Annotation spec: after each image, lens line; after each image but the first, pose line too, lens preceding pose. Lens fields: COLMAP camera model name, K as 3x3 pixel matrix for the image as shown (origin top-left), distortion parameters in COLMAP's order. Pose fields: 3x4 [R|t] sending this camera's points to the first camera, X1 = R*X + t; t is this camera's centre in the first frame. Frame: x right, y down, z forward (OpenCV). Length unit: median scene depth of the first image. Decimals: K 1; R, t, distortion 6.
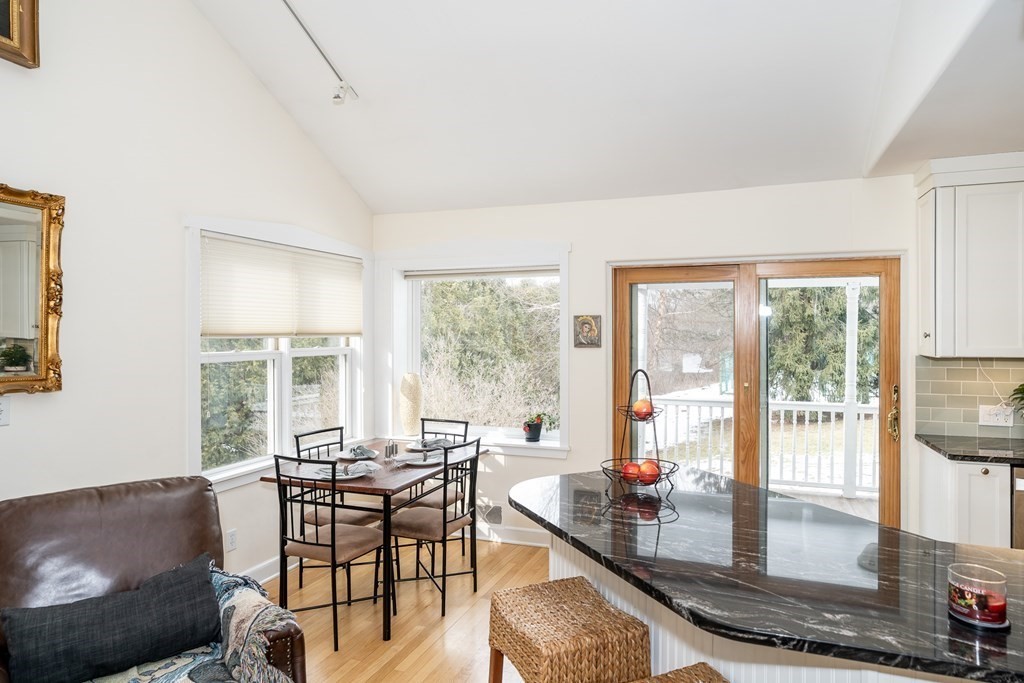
lens RADIAL K [[620.4, 0, 512.0], [0, 620.4, 341.5], [0, 0, 1]] dist [-0.002638, -0.000193]
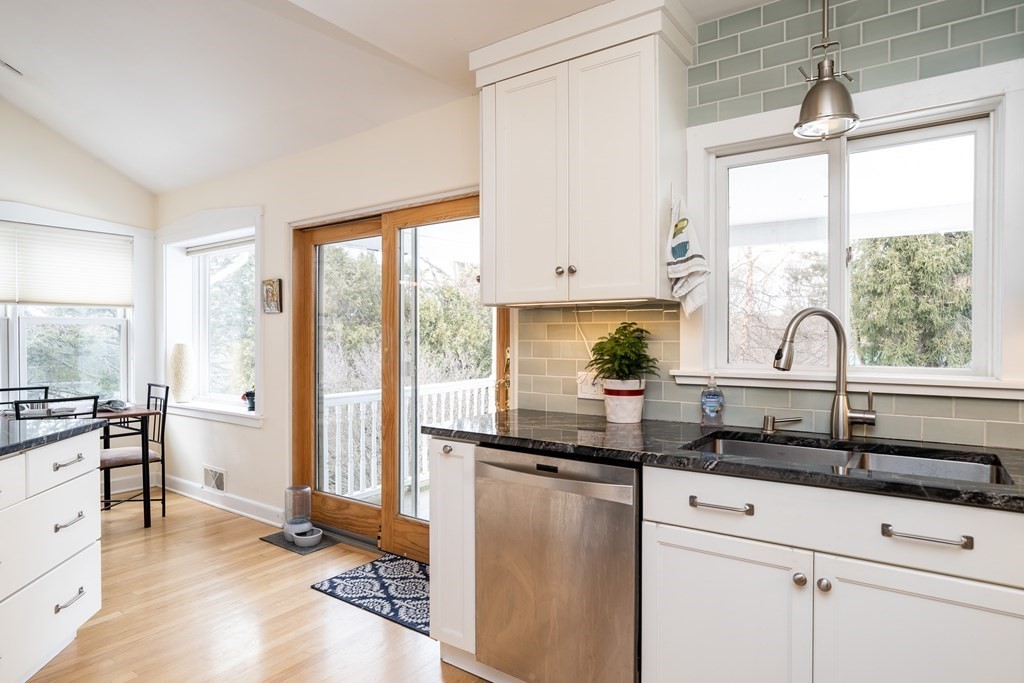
lens RADIAL K [[565.6, 0, 512.0], [0, 565.6, 341.5], [0, 0, 1]] dist [-0.000135, 0.000198]
pose [[0.963274, 0.002591, -0.268508, 0.699983], [-0.004509, 0.999969, -0.006528, 0.056995], [0.268483, 0.007499, 0.963255, 0.249587]]
